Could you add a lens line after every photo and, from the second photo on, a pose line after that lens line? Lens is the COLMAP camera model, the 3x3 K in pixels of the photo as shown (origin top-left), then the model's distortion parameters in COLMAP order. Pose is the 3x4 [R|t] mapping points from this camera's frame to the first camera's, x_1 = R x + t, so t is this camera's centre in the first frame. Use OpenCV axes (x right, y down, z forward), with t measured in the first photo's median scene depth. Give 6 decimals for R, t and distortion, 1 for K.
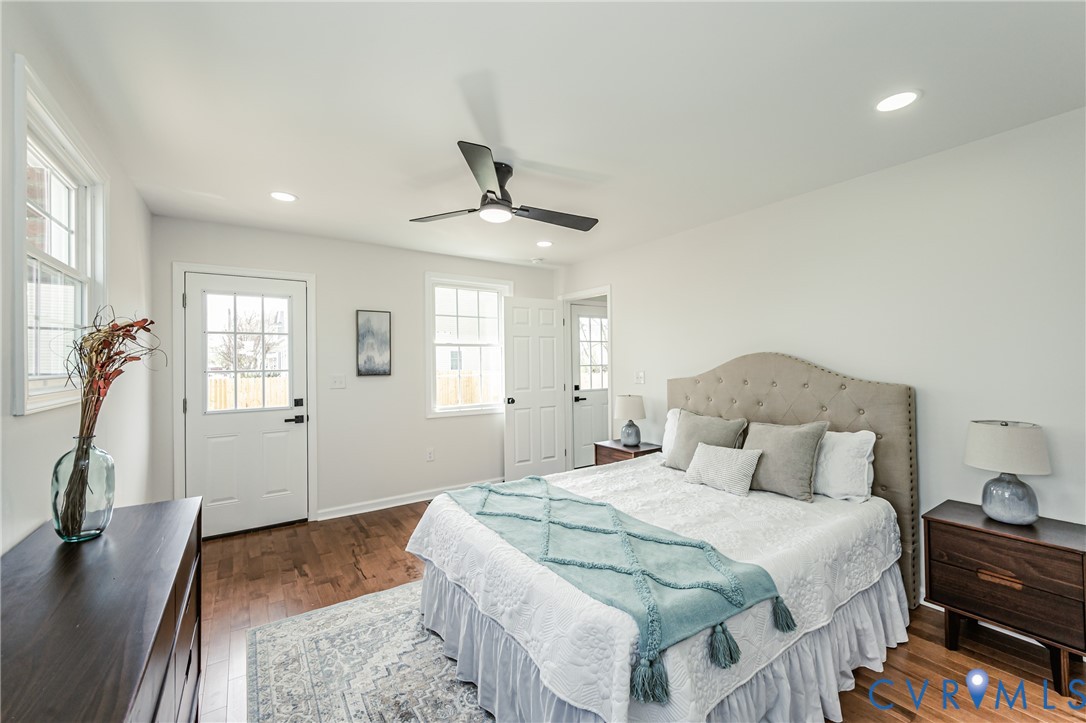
lens RADIAL K [[439.0, 0, 540.0], [0, 439.0, 356.5], [0, 0, 1]] dist [0.007811, 0.000382]
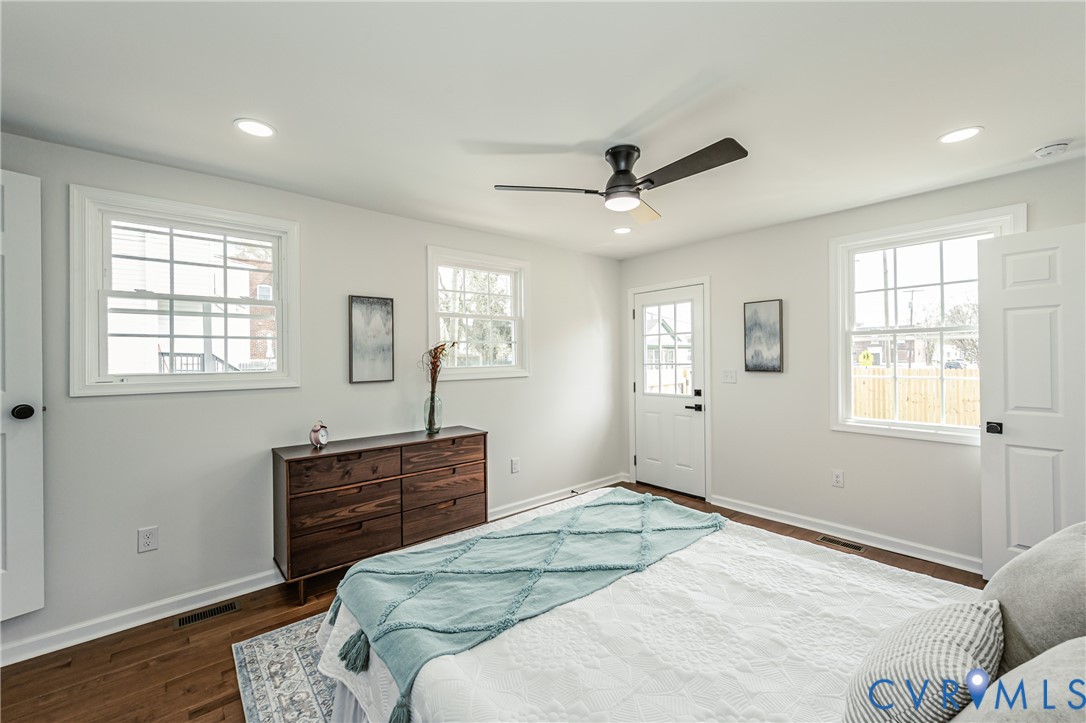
lens RADIAL K [[439.0, 0, 541.2], [0, 439.0, 357.6], [0, 0, 1]] dist [0.007811, 0.000382]
pose [[0.122116, 0.009146, -0.992474, 0.486766], [0.023951, 0.999639, 0.012159, -0.008448], [0.992227, -0.025256, 0.121853, 0.436818]]
